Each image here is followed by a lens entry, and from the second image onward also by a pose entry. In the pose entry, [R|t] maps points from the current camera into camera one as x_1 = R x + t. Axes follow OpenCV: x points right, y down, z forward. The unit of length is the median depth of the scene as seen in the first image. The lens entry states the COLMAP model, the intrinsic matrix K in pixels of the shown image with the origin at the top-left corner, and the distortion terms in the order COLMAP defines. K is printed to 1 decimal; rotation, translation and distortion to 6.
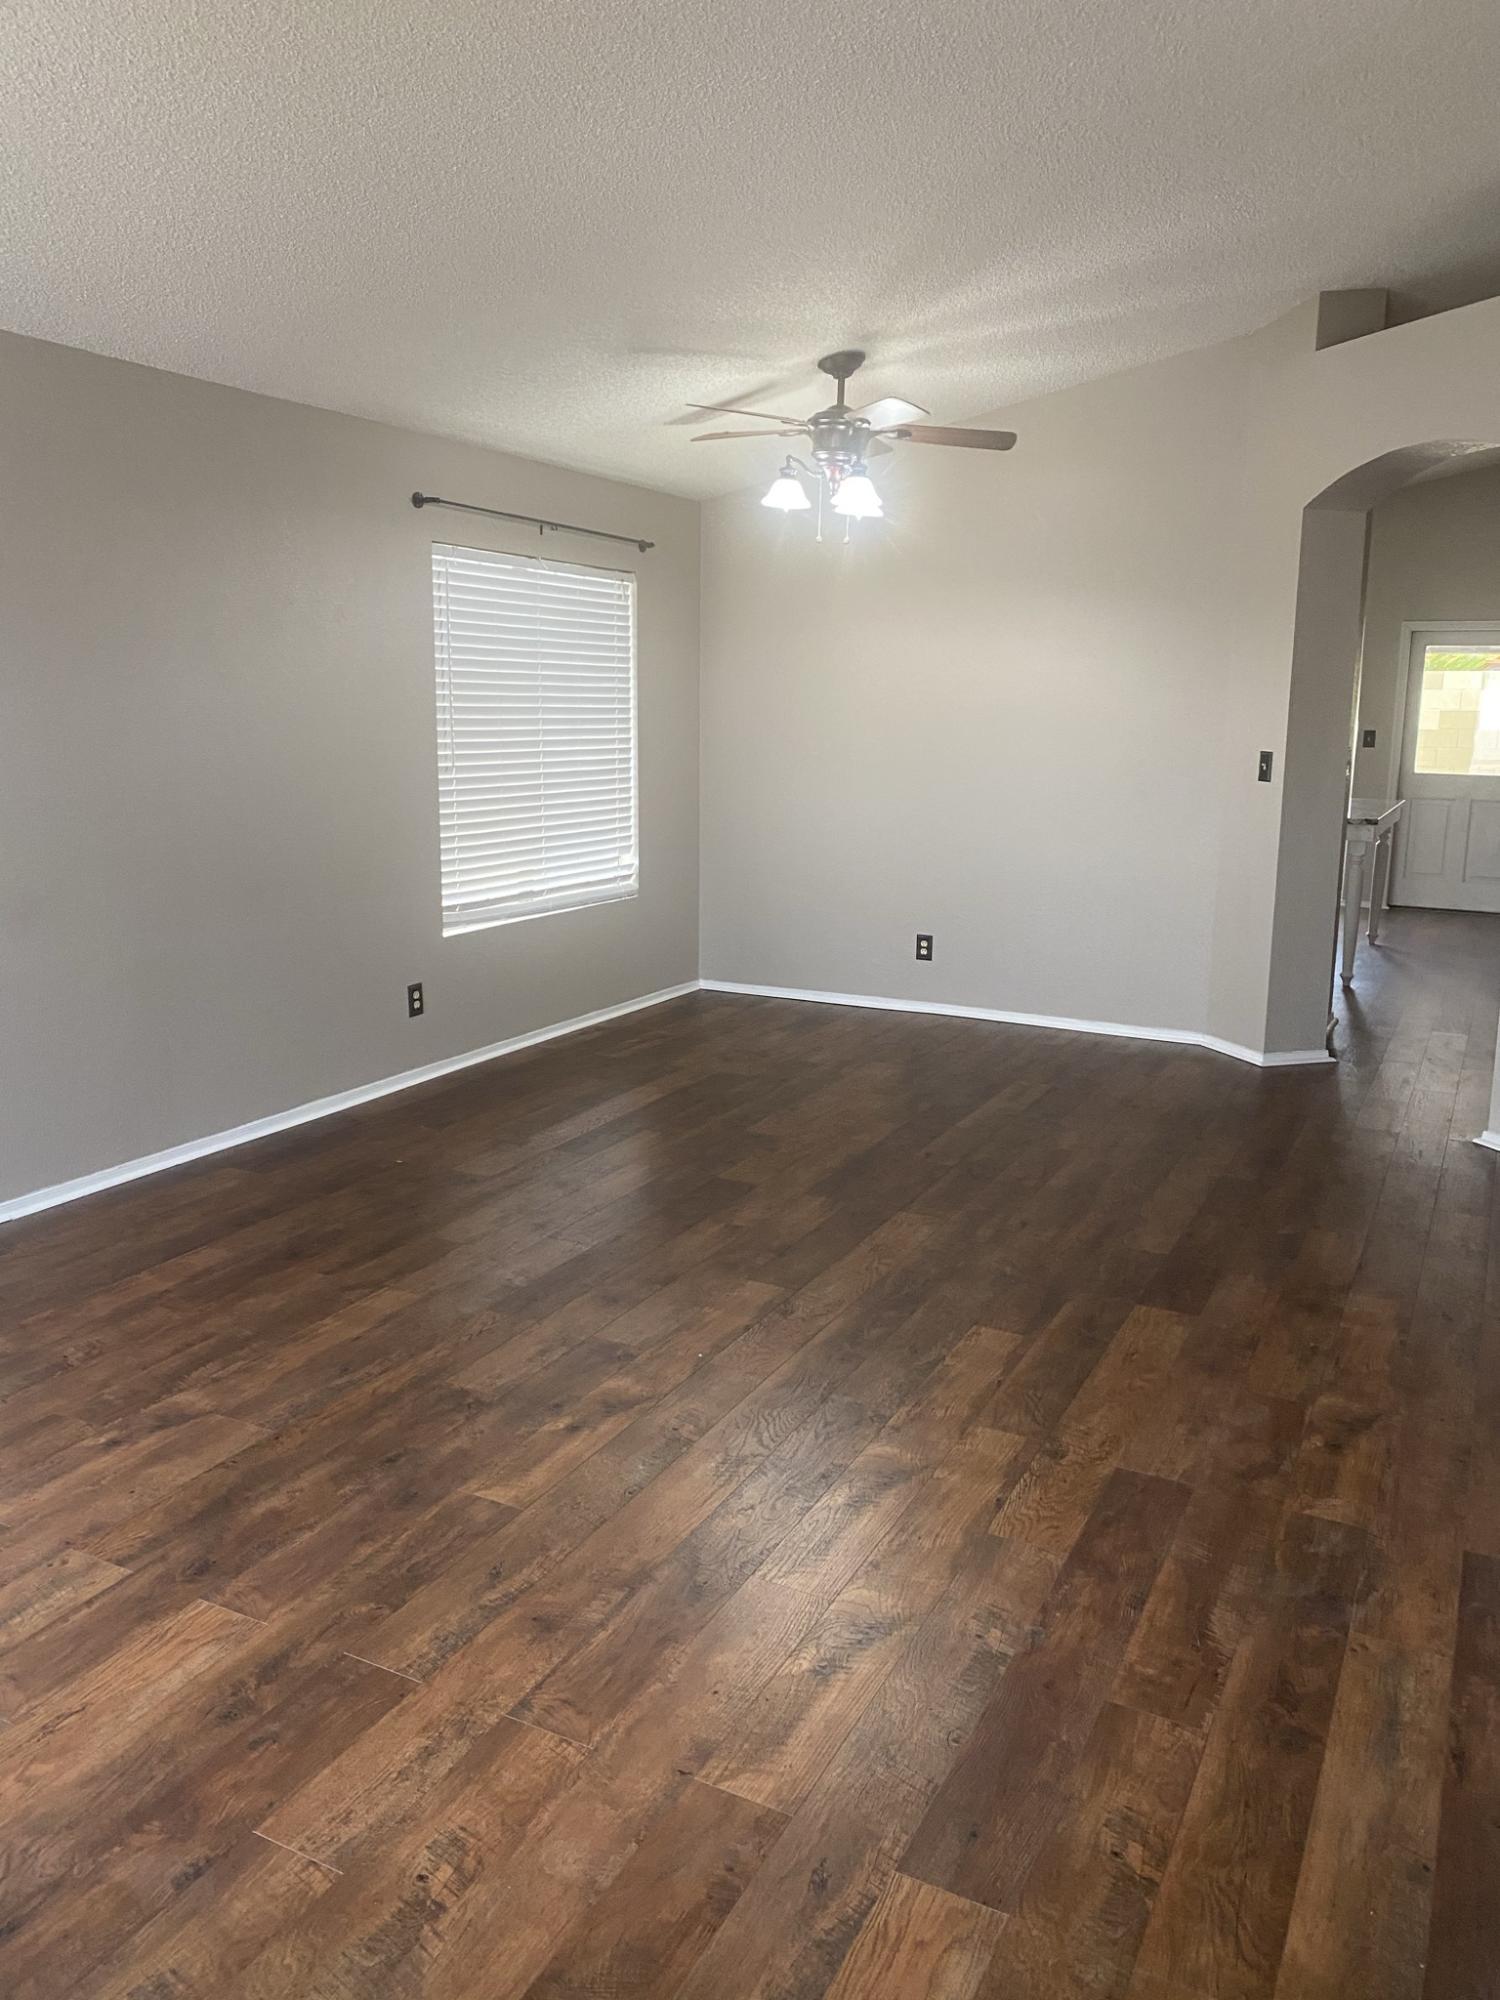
lens RADIAL K [[1509.9, 0, 750.0], [0, 1509.9, 1000.0], [0, 0, 1]] dist [0.005764, -0.003037]
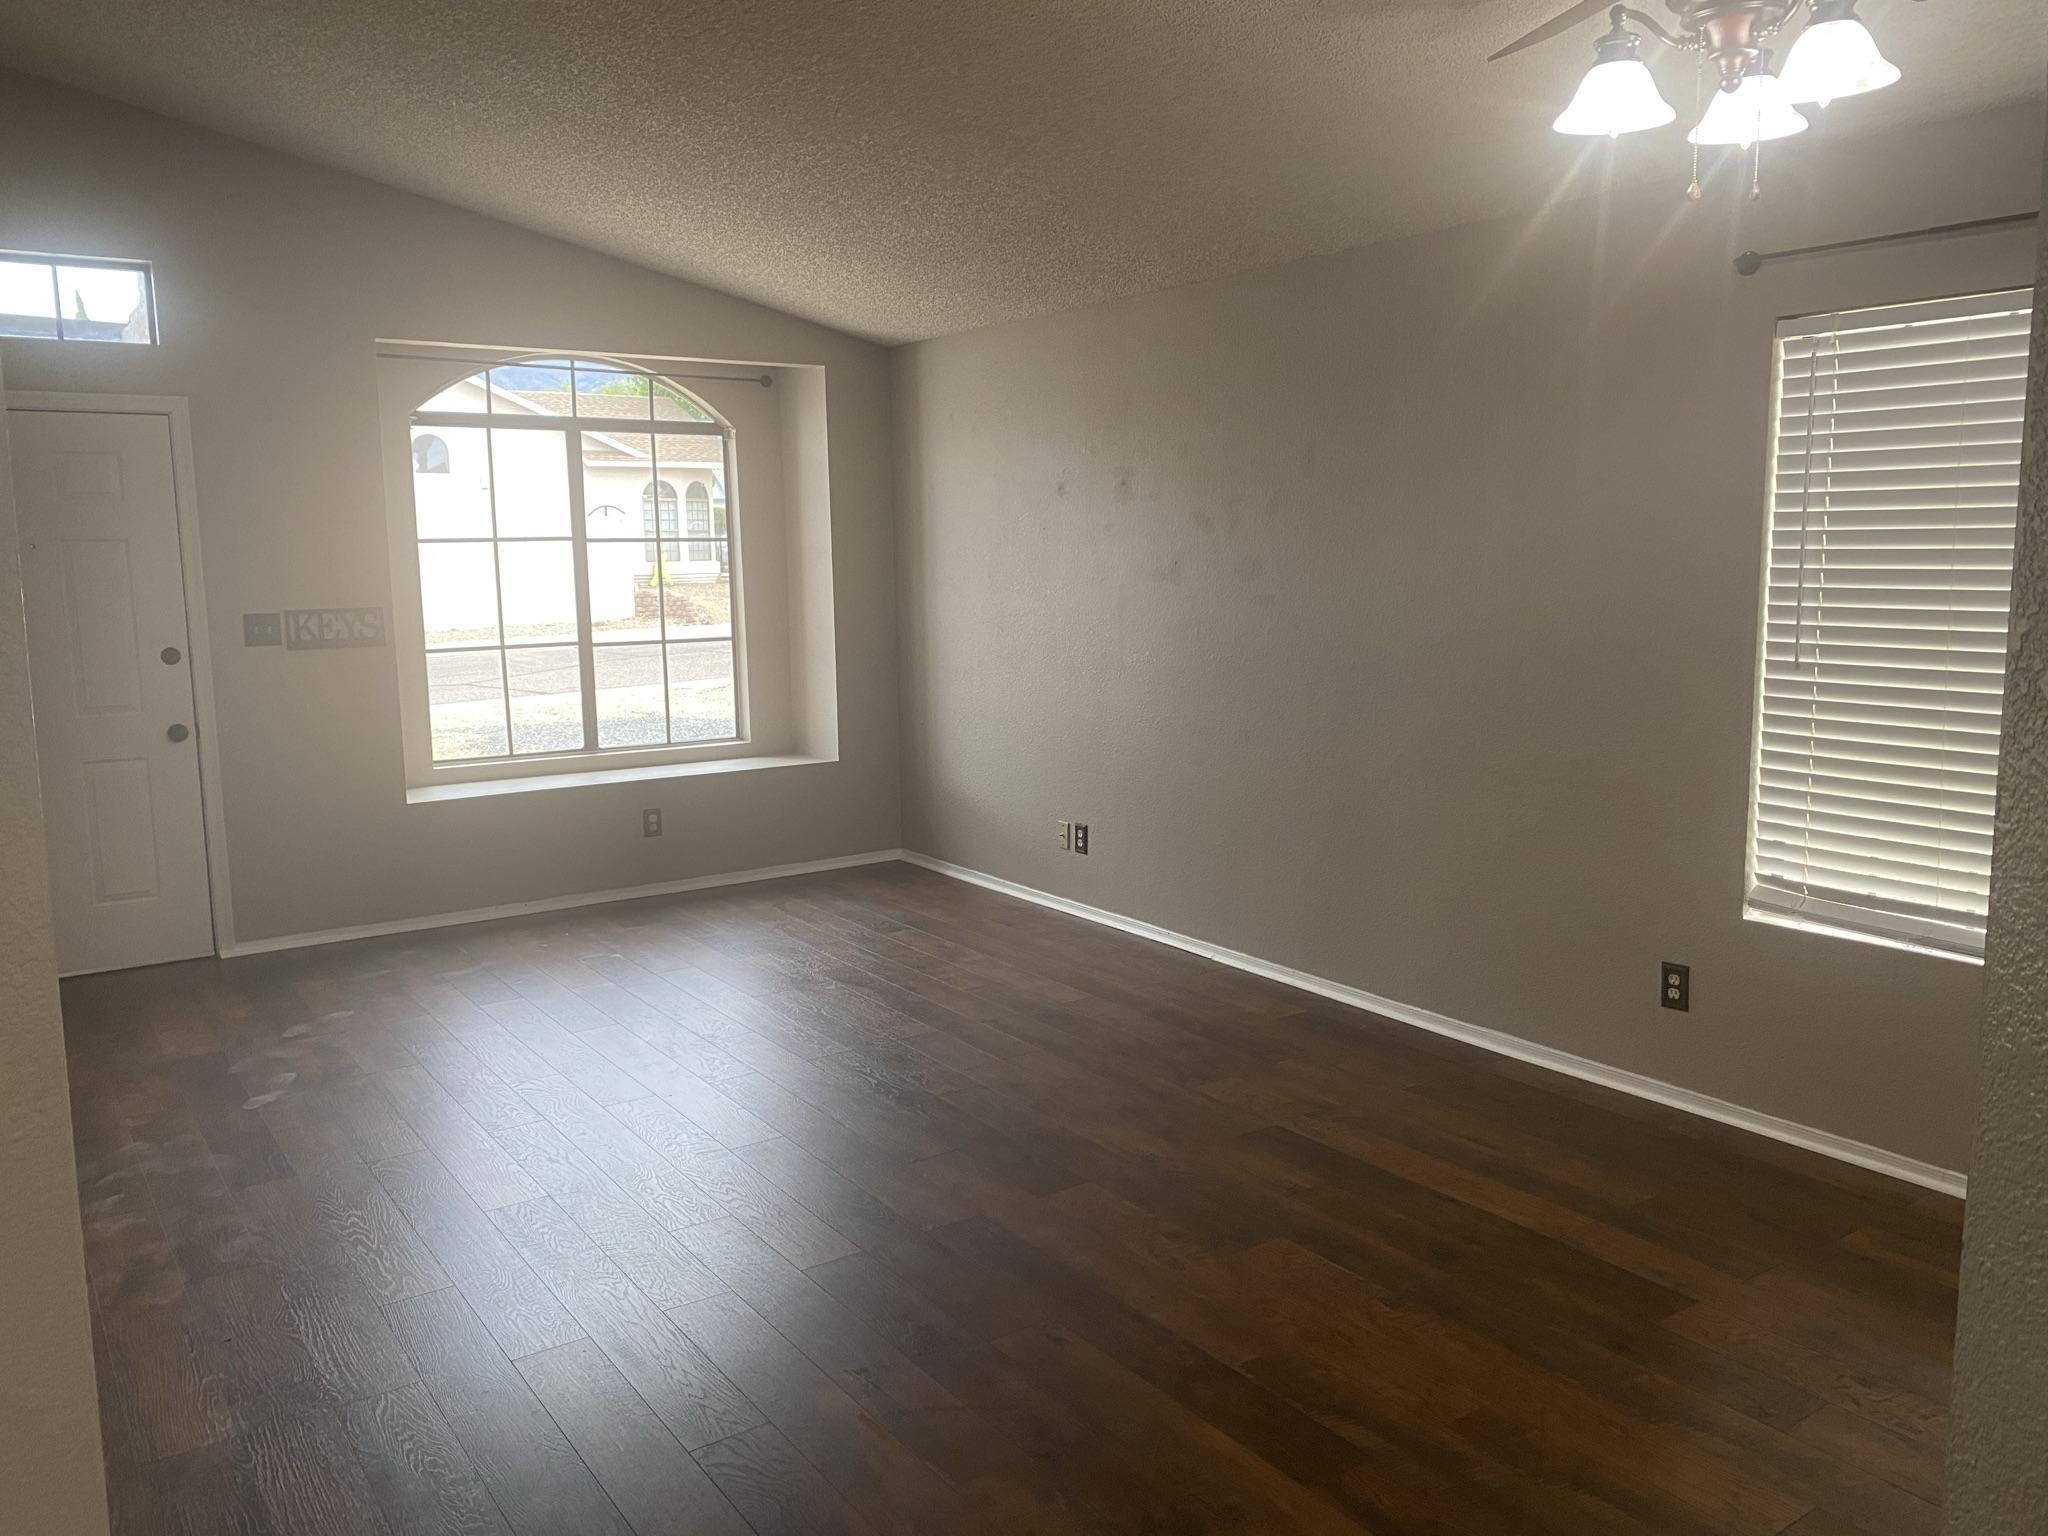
lens RADIAL K [[1546.2, 0, 1024.0], [0, 1546.2, 768.0], [0, 0, 1]] dist [0.005764, -0.003037]
pose [[-0.483680, 0.117512, -0.867320, 0.542947], [-0.162892, 0.961547, 0.221119, -0.210656], [0.859953, 0.248230, -0.445940, 1.060256]]
